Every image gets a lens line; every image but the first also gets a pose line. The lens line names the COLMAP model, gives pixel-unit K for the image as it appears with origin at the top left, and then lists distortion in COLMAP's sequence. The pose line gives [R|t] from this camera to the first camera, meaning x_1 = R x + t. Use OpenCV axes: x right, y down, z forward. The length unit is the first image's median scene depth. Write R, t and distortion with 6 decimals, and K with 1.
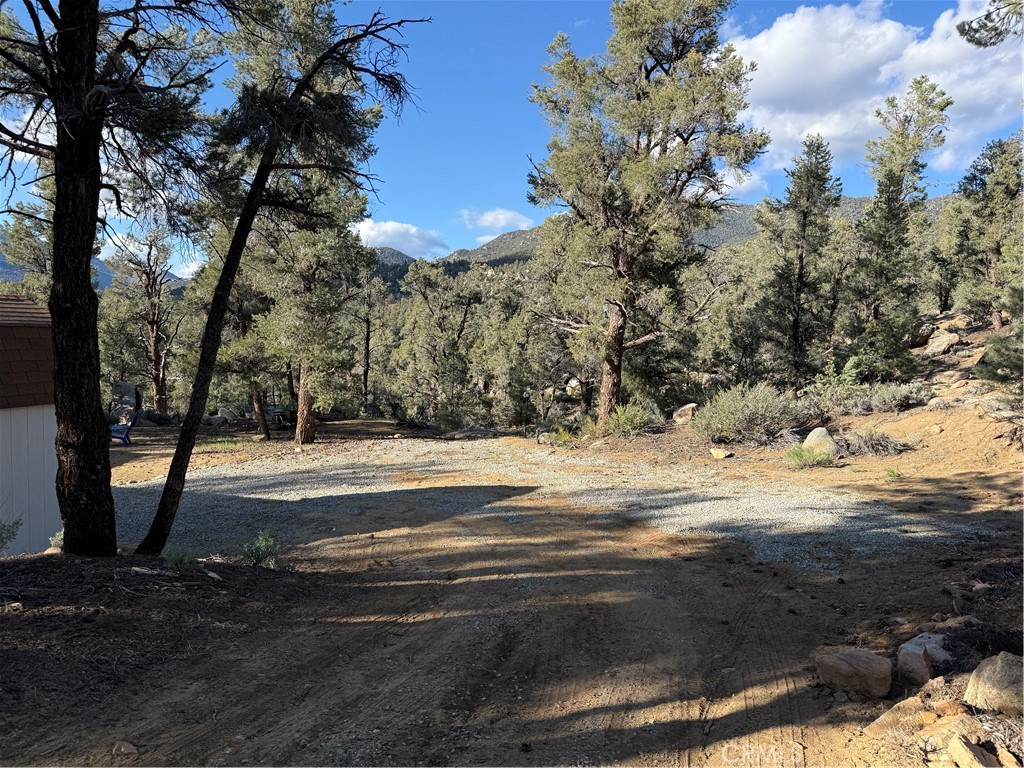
lens RADIAL K [[695.2, 0, 512.6], [0, 695.2, 382.4], [0, 0, 1]] dist [0.028453, -0.065274]
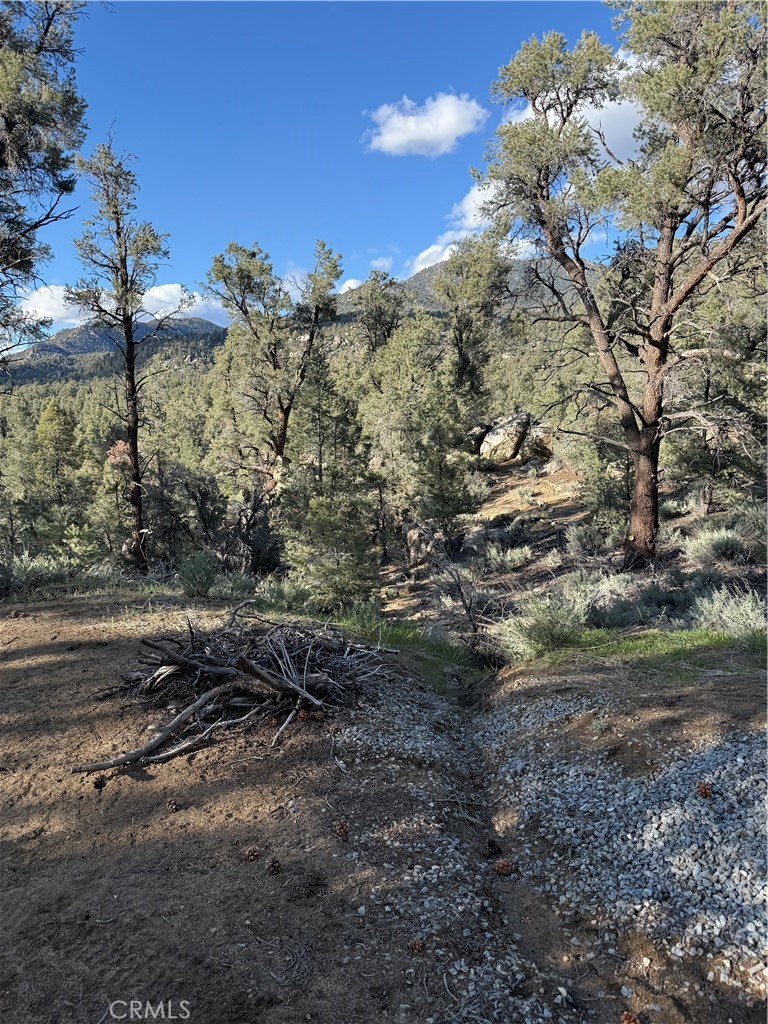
lens RADIAL K [[695.2, 0, 384.9], [0, 695.2, 515.5], [0, 0, 1]] dist [0.028453, -0.065274]
pose [[0.996023, -0.057783, 0.067824, -0.054404], [0.051269, 0.994238, 0.094140, 0.003825], [-0.072873, -0.090289, 0.993246, 0.370299]]
